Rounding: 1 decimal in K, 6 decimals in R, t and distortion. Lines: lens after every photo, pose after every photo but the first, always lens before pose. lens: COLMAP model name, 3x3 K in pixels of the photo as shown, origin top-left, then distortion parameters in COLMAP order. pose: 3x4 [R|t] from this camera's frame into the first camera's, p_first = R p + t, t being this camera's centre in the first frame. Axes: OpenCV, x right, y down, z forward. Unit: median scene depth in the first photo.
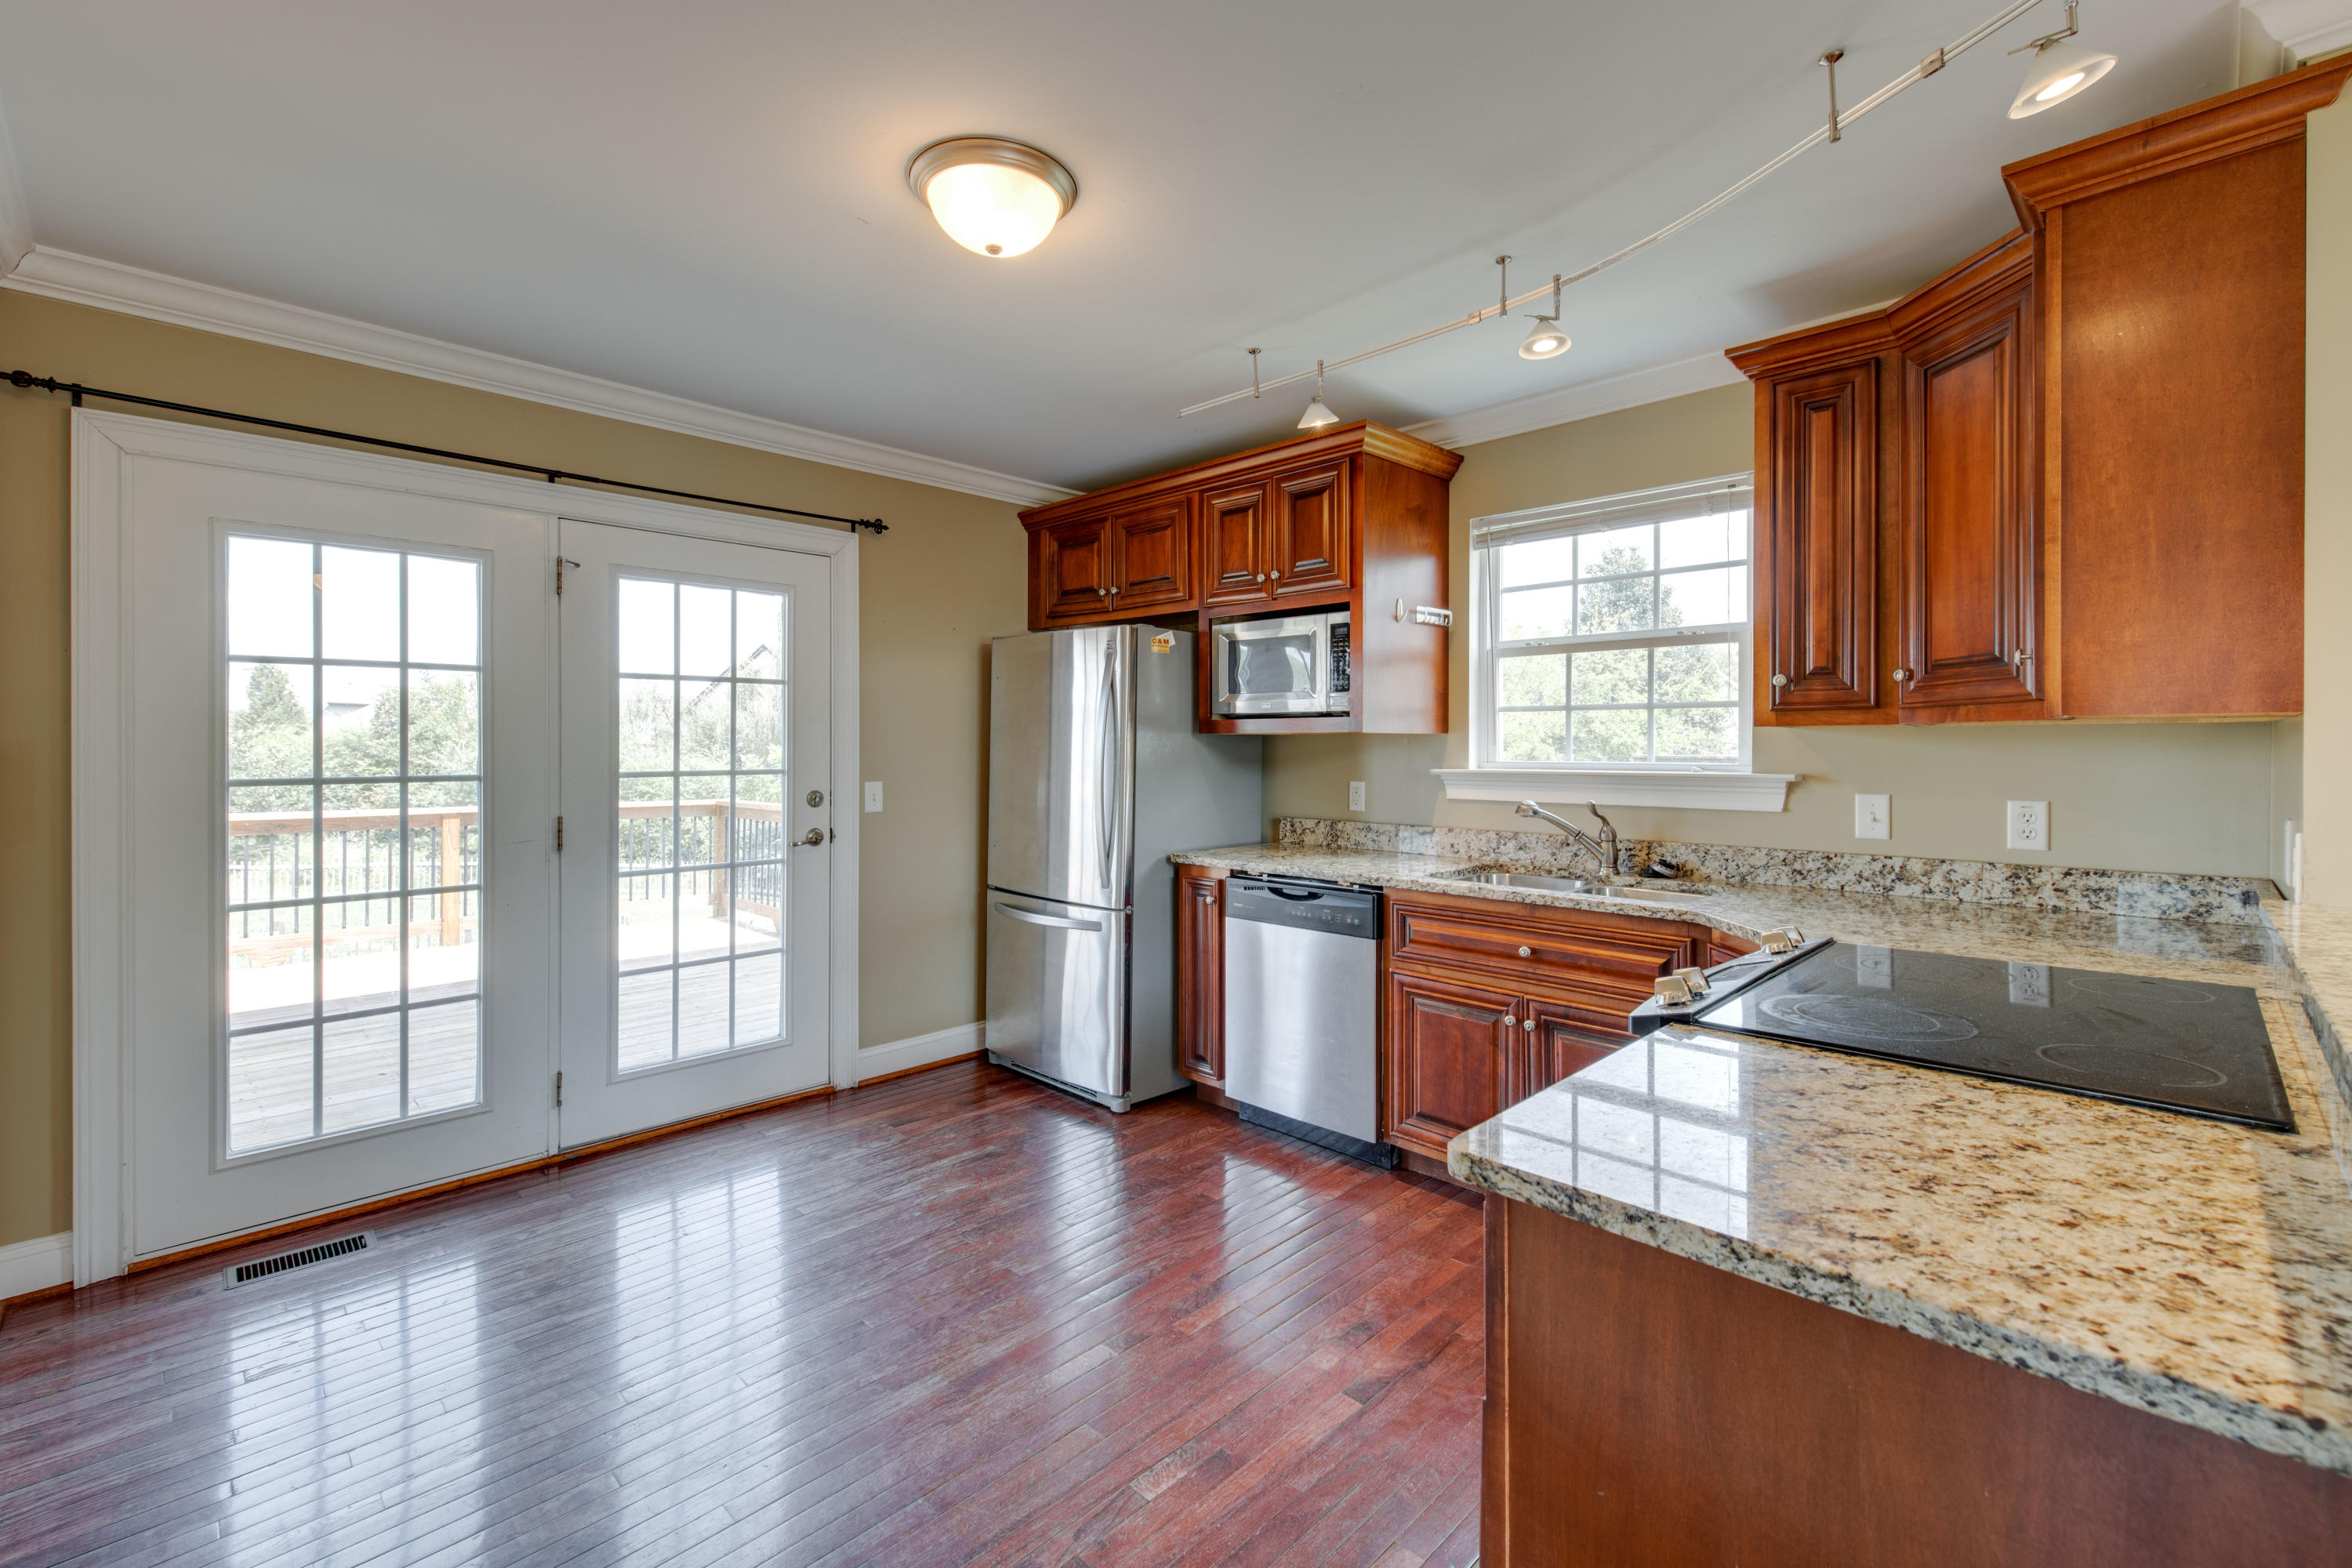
lens RADIAL K [[1011.1, 0, 1189.8], [0, 1011.1, 751.3], [0, 0, 1]] dist [0.015670, 0.000287]
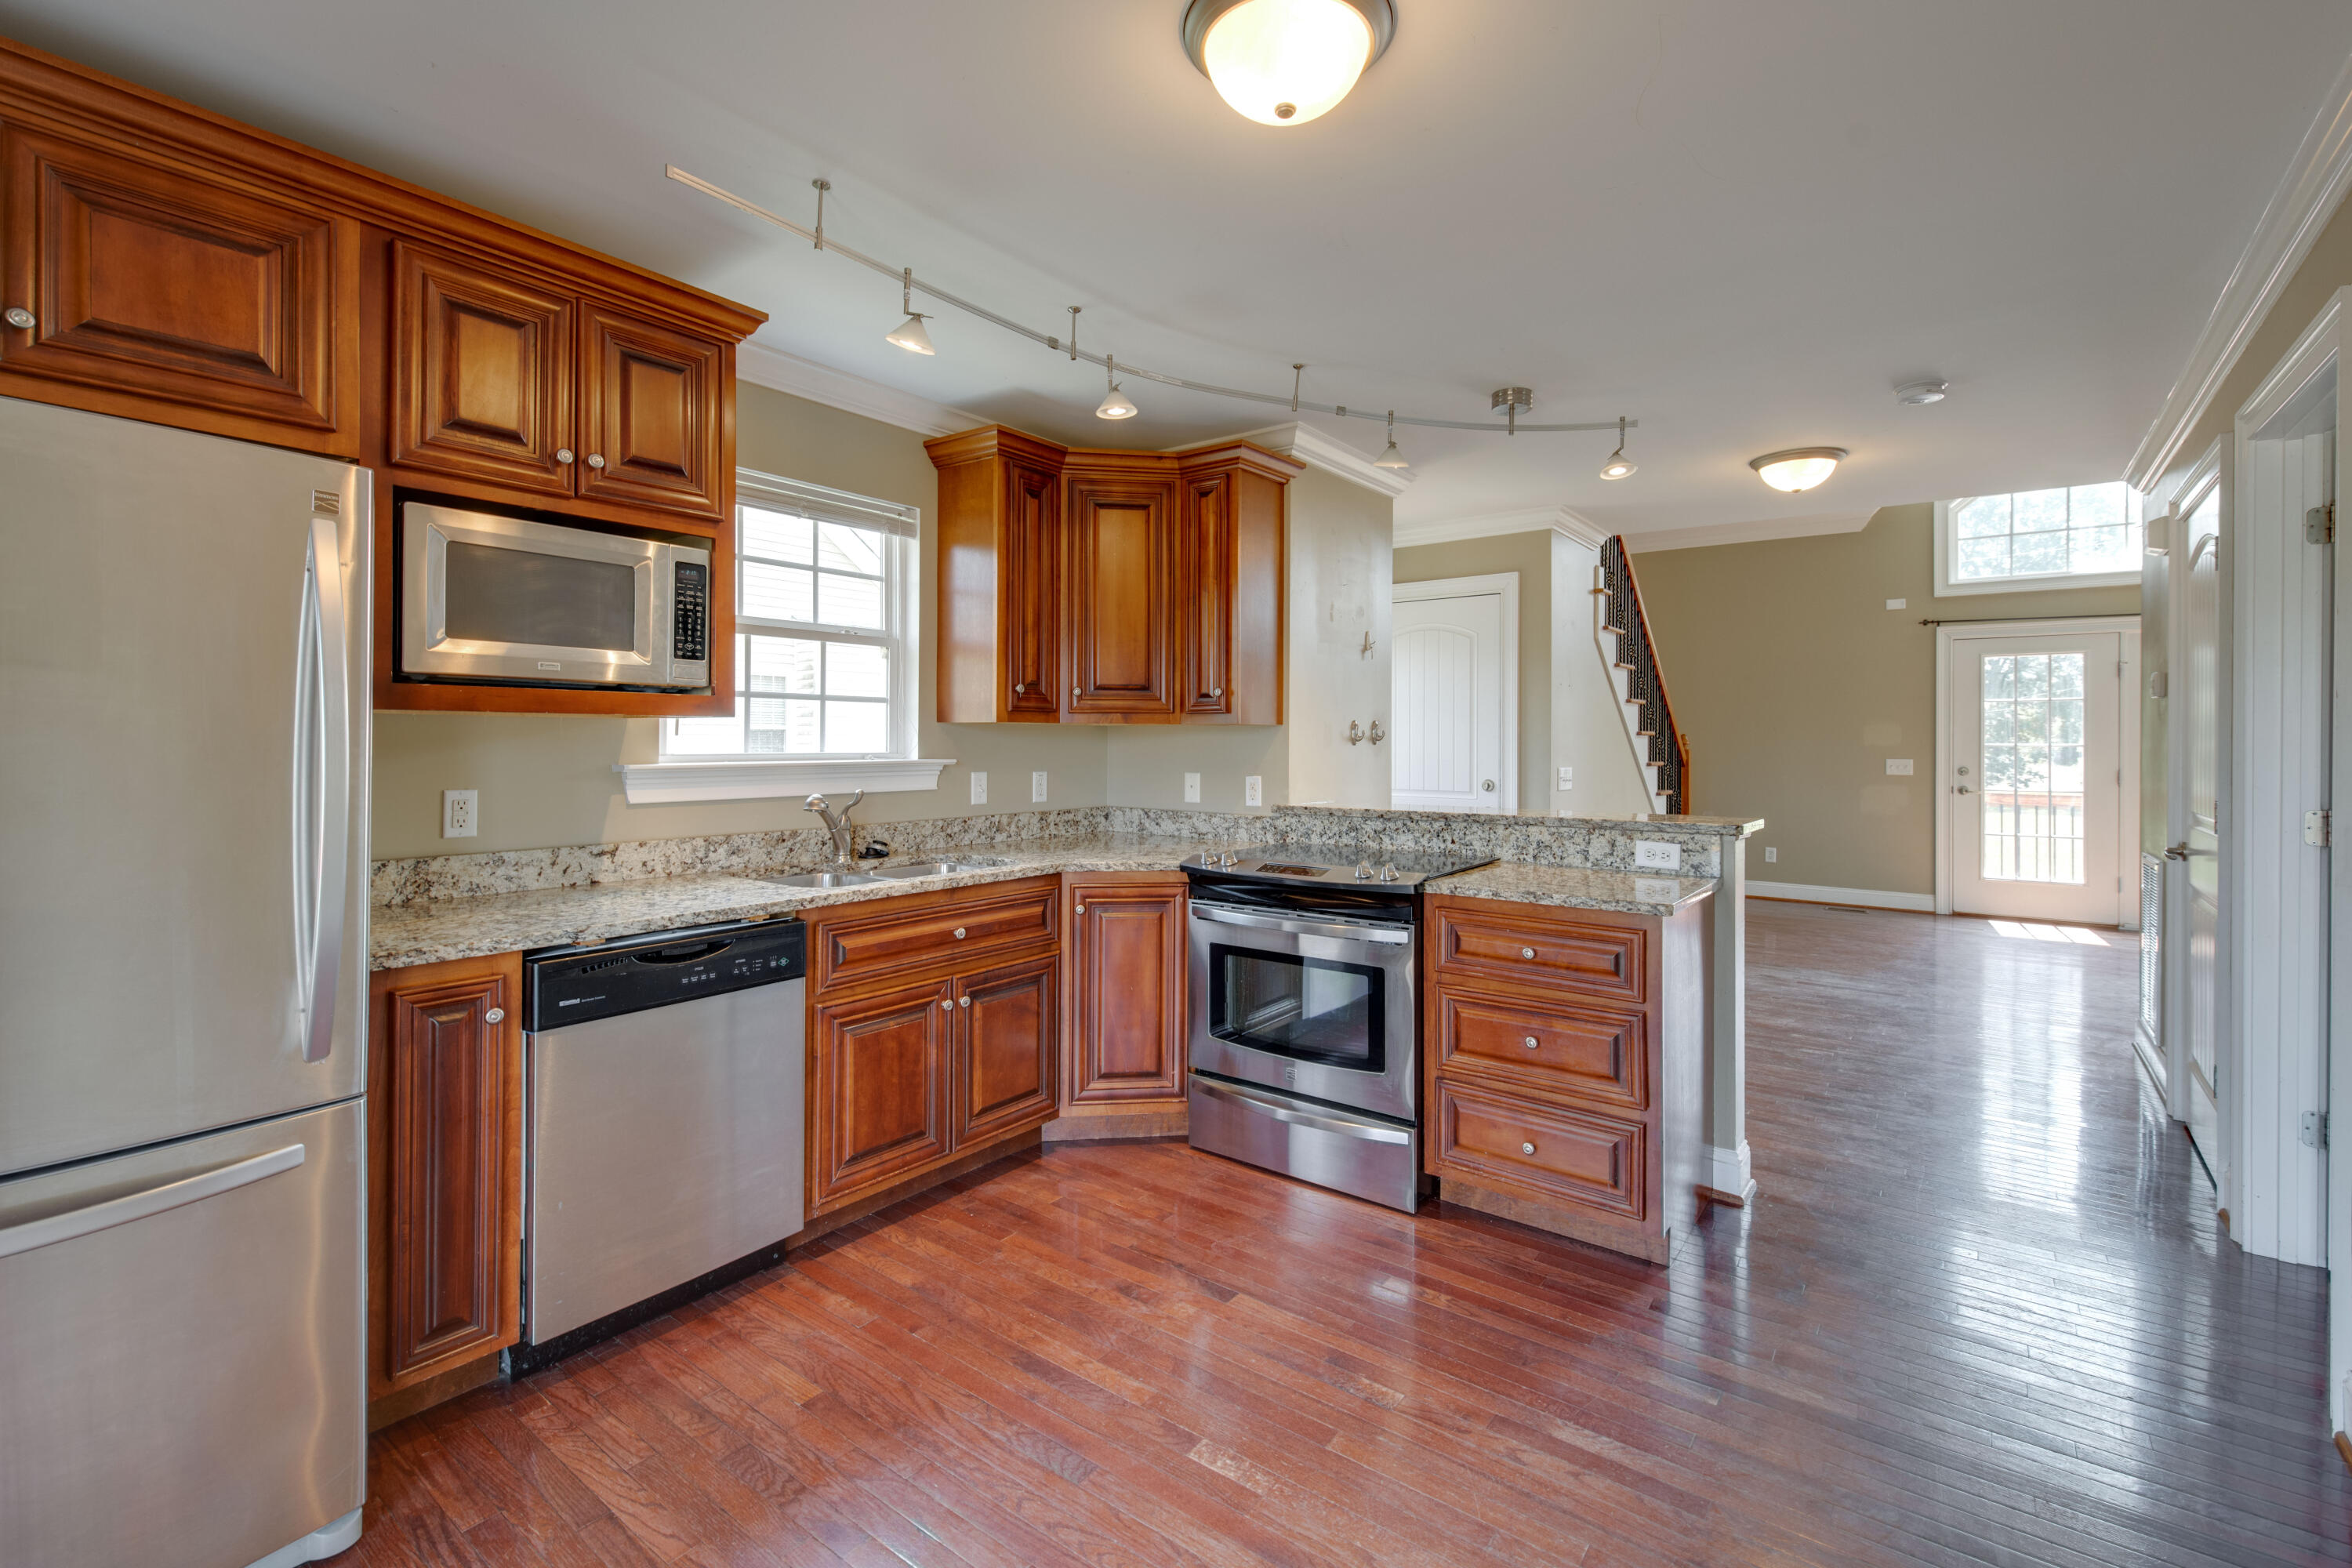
lens RADIAL K [[1013.6, 0, 1183.9], [0, 1013.6, 752.5], [0, 0, 1]] dist [0.001474, -0.000896]
pose [[-0.136226, -0.011968, 0.990605, -0.606263], [0.000831, 0.999925, 0.012195, -0.000787], [-0.990677, 0.002484, -0.136206, 0.756204]]
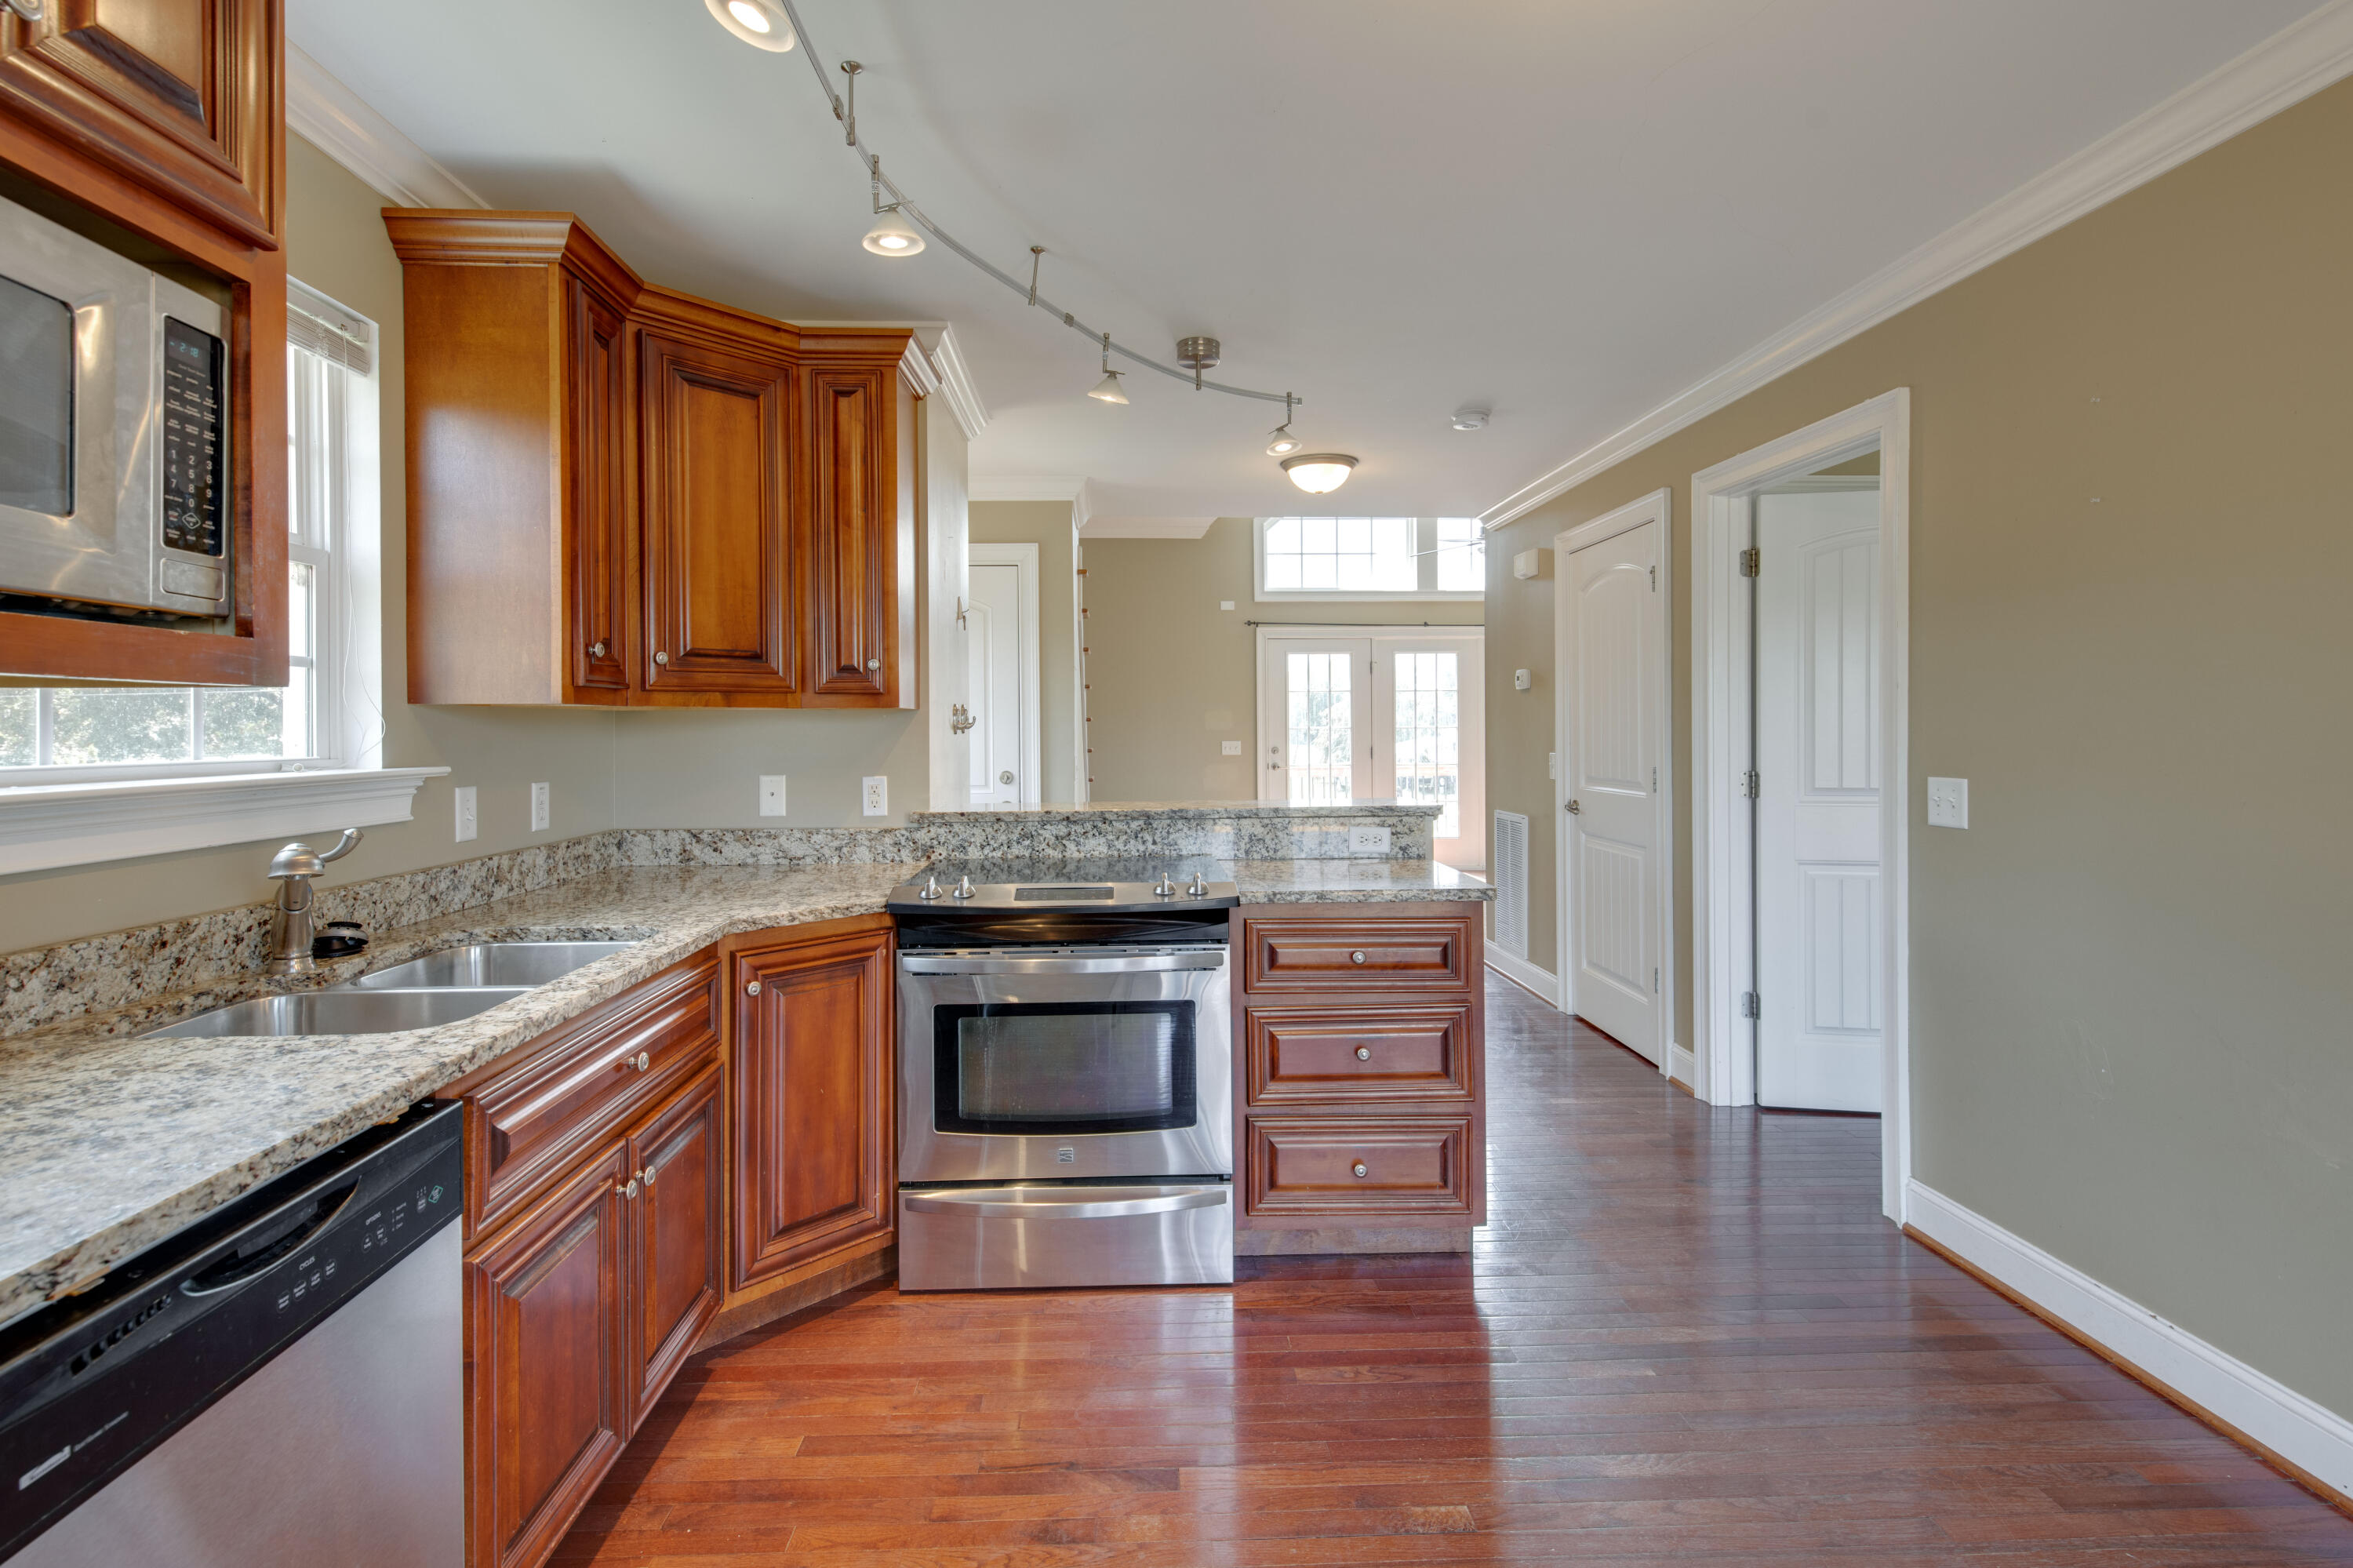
lens RADIAL K [[1084.3, 0, 1175.0], [0, 1084.3, 738.9], [0, 0, 1]] dist [0.021811, -0.017148]
pose [[-0.726900, -0.001687, 0.686741, -0.295814], [0.010625, 0.999850, 0.013703, -0.002603], [-0.686661, 0.017258, -0.726773, 1.037966]]
